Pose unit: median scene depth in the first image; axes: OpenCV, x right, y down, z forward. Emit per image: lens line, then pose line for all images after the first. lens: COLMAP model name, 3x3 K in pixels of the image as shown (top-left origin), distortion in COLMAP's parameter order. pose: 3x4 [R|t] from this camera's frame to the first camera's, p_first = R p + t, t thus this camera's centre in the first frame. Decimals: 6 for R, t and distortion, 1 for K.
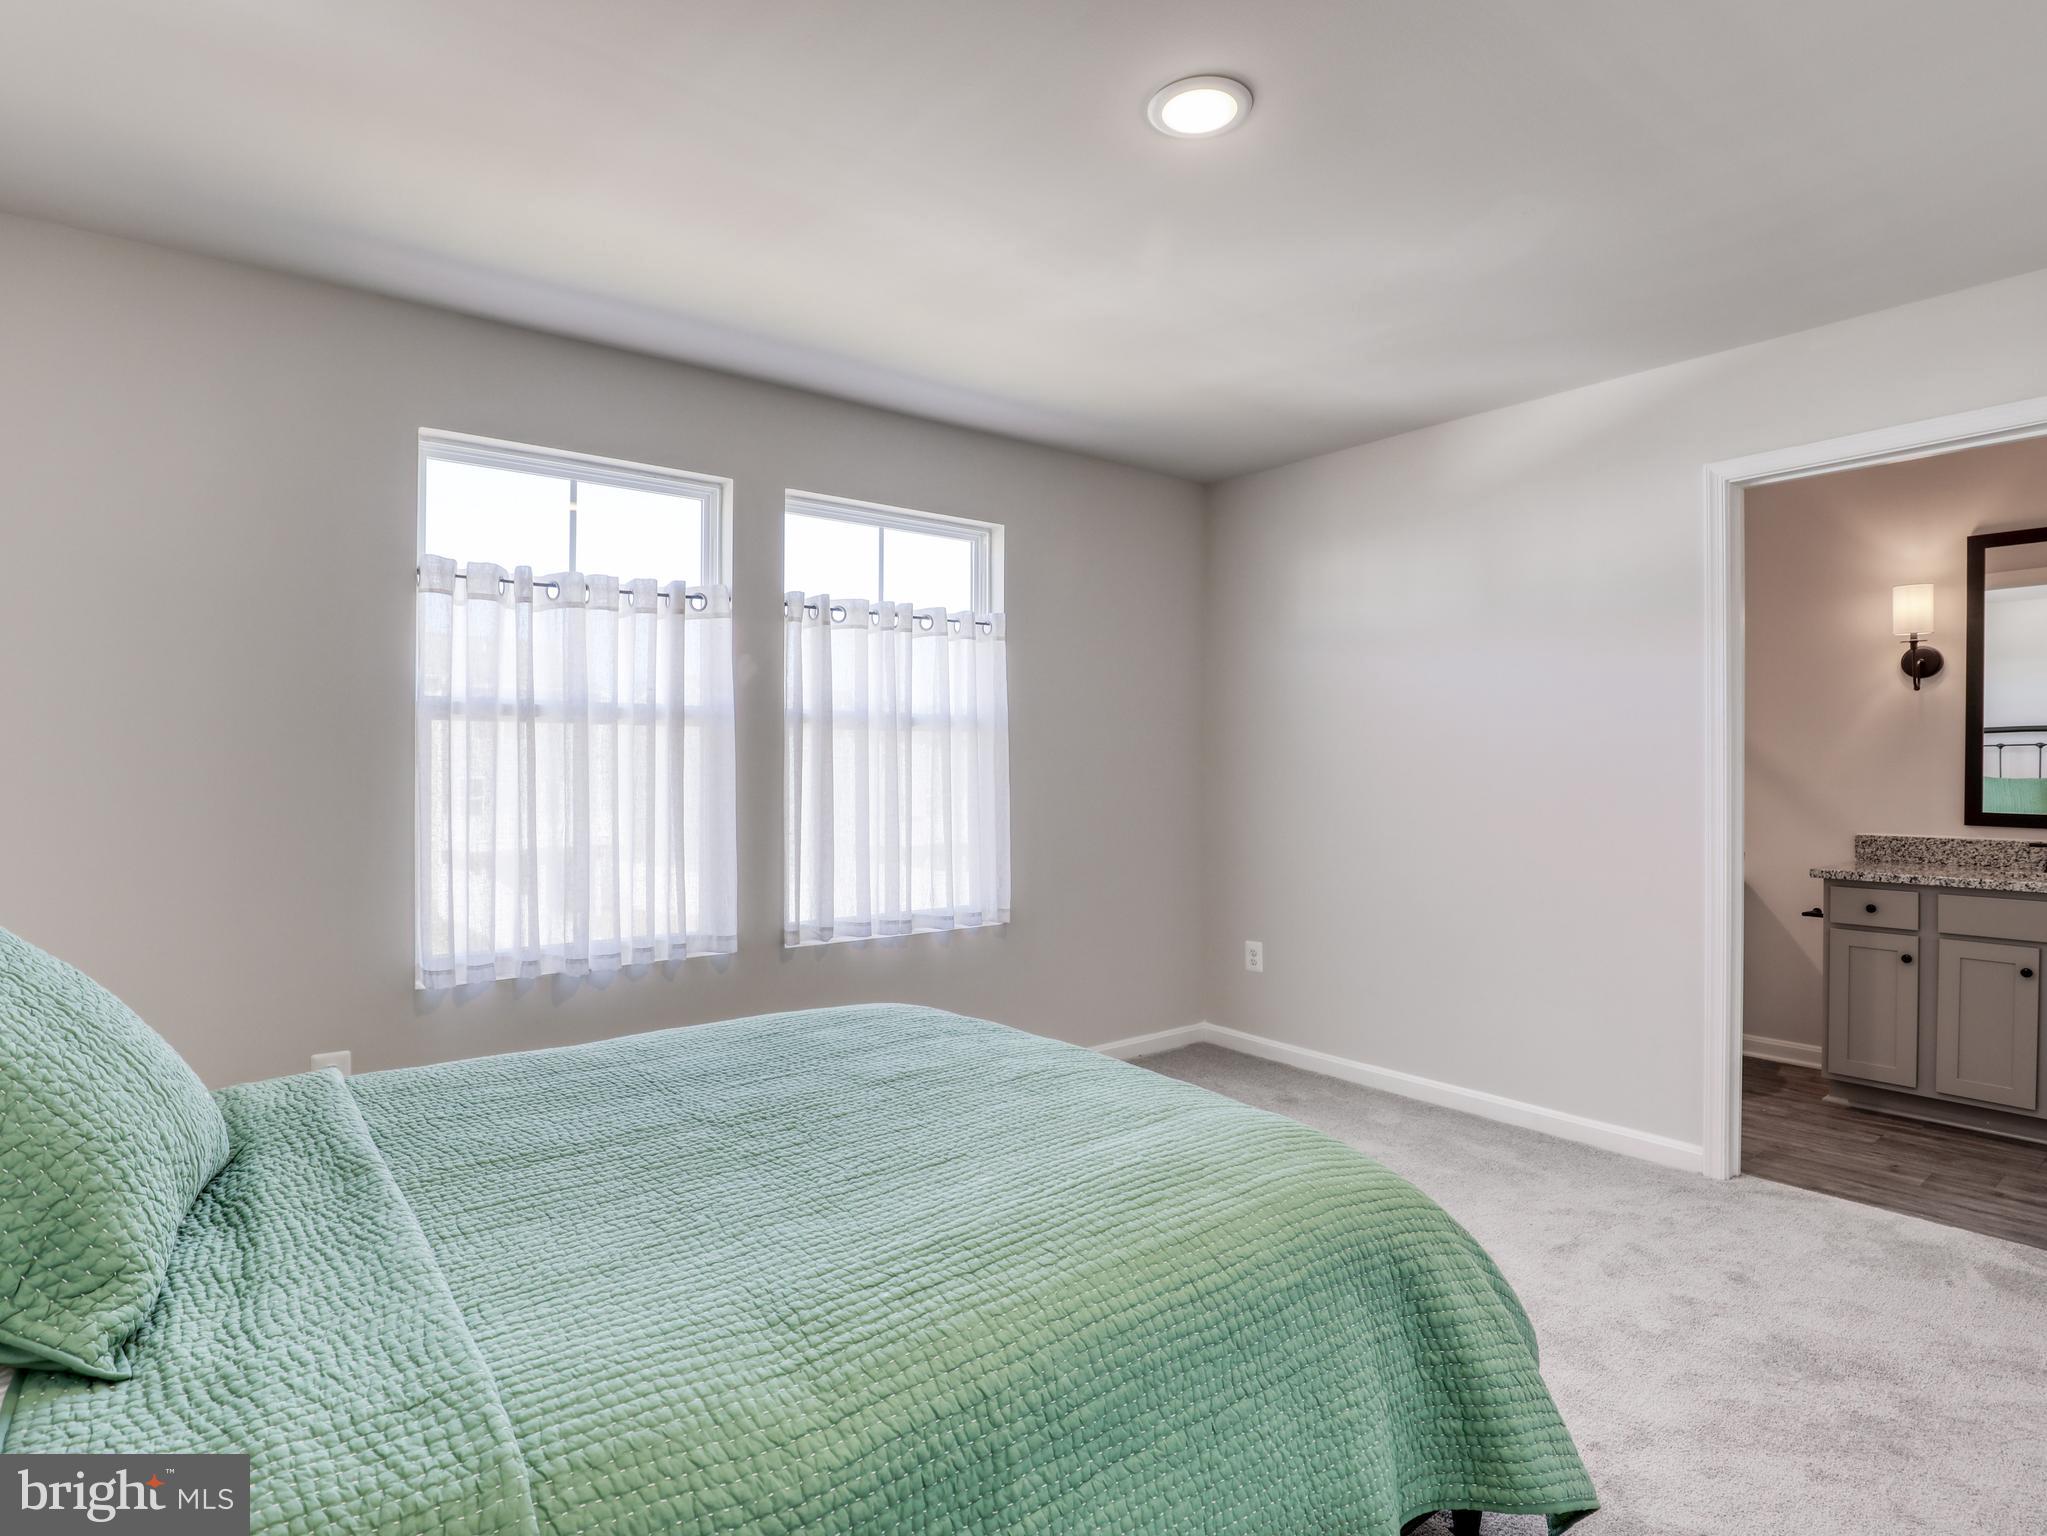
lens RADIAL K [[1073.6, 0, 1012.7], [0, 1073.6, 773.8], [0, 0, 1]] dist [-0.032229, 0.002753]
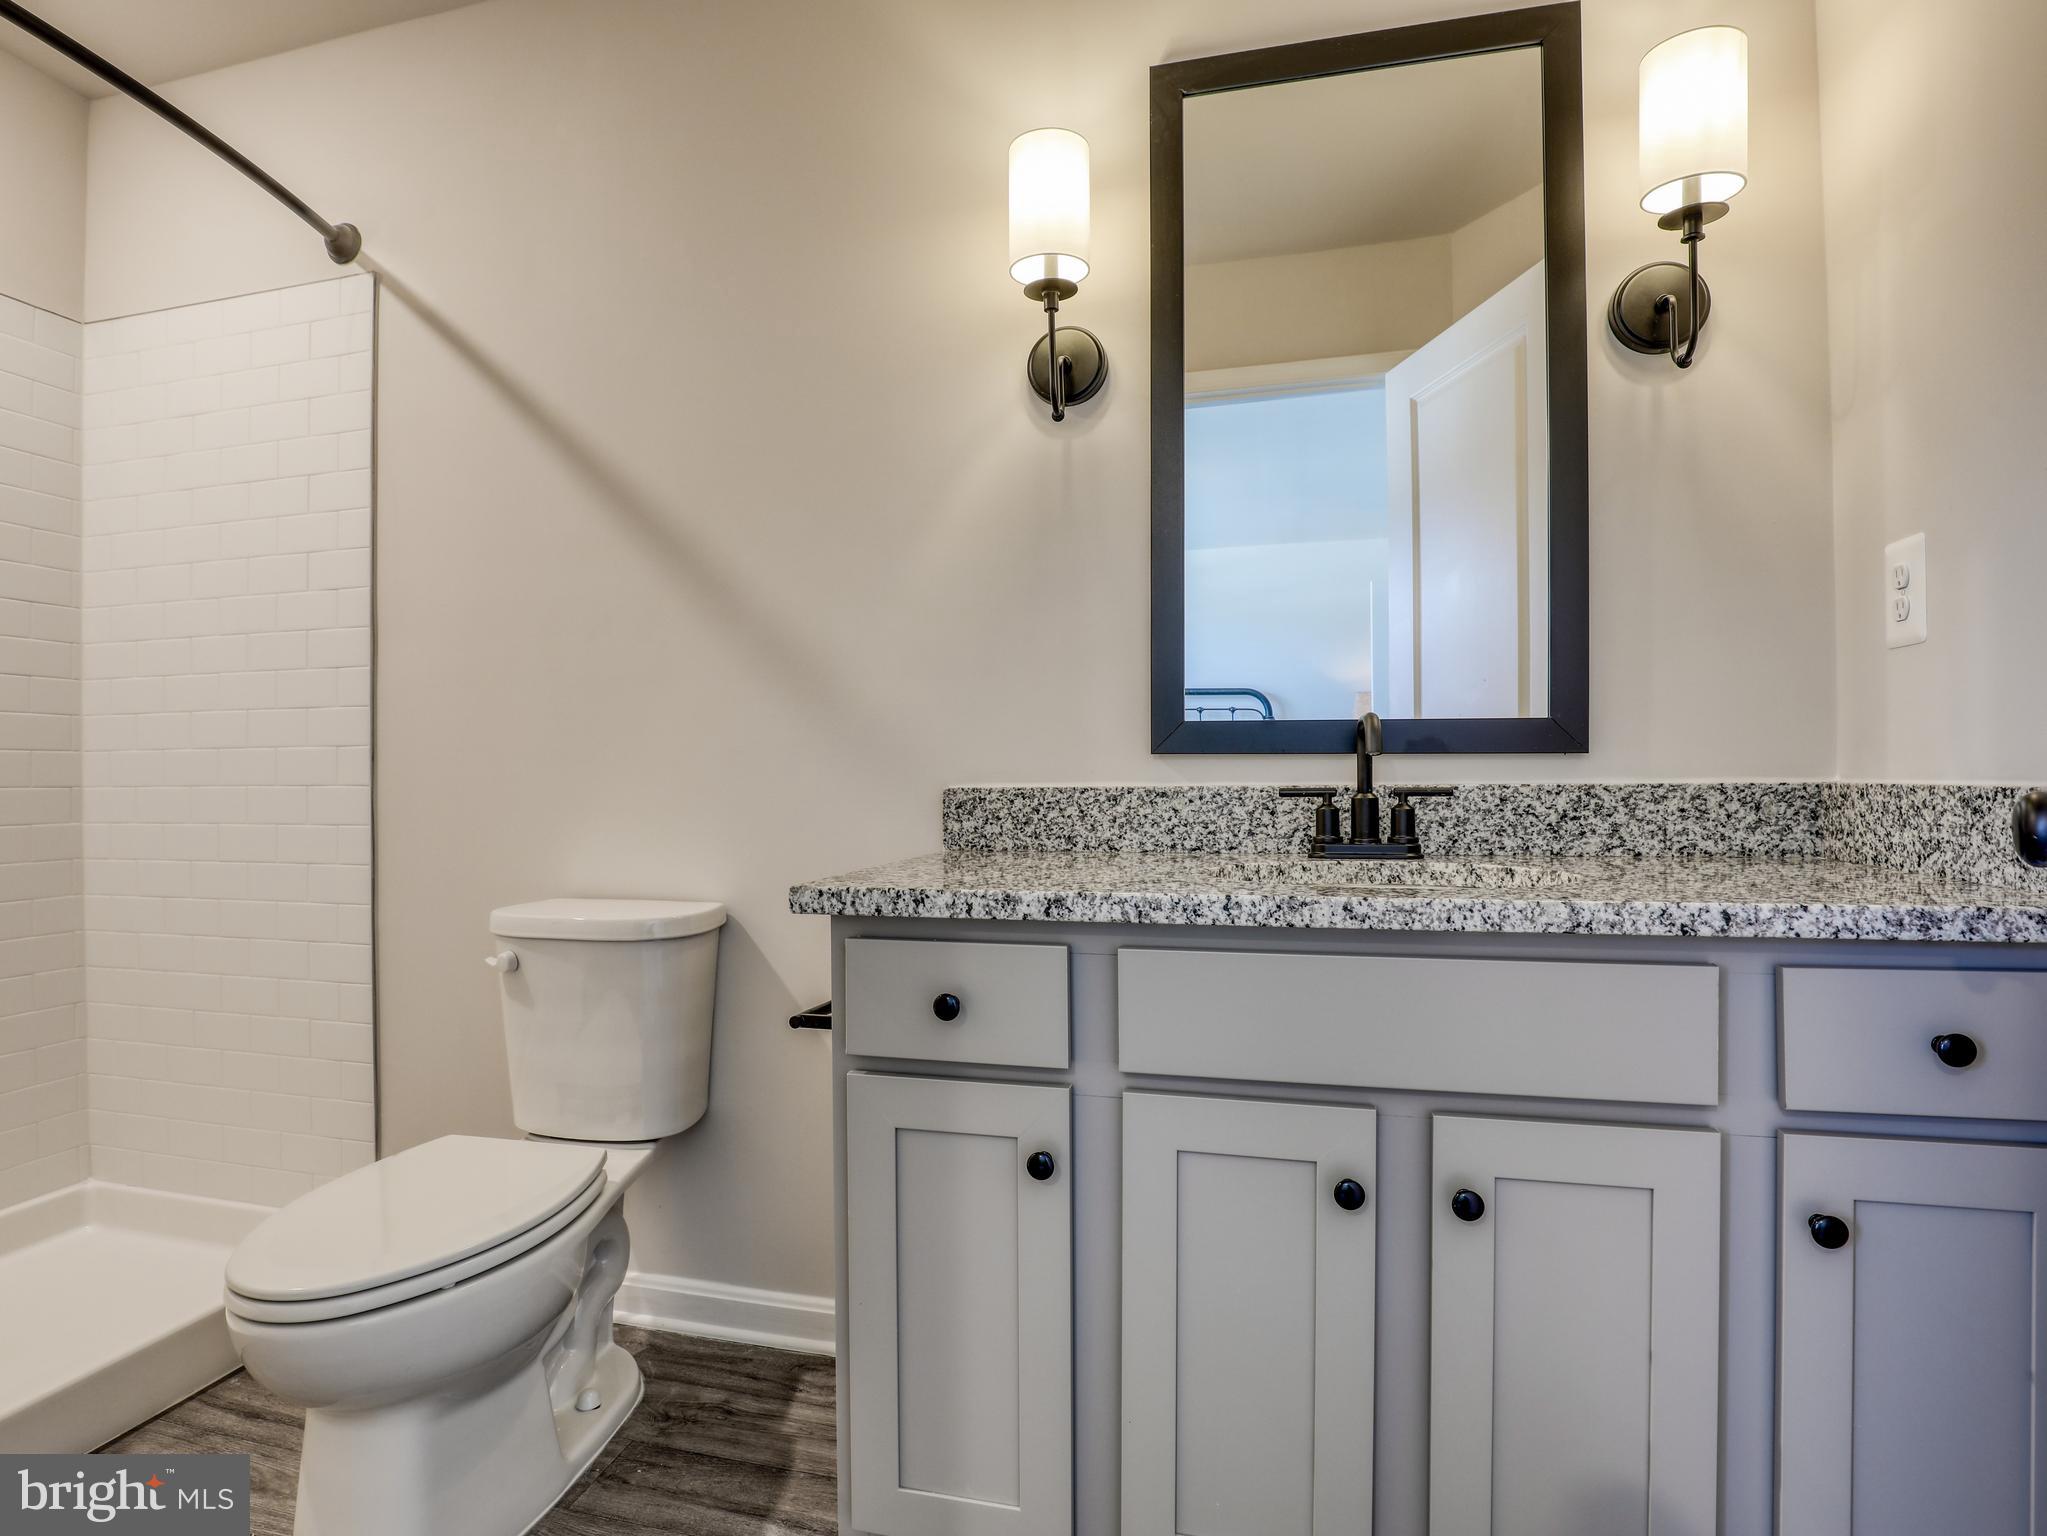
lens RADIAL K [[1073.6, 0, 1009.3], [0, 1073.6, 767.0], [0, 0, 1]] dist [-0.032229, 0.002753]
pose [[0.788772, -0.001174, 0.614685, 0.591854], [0.009821, 0.999895, -0.010693, 0.057388], [-0.614608, 0.014471, 0.788700, 0.686509]]
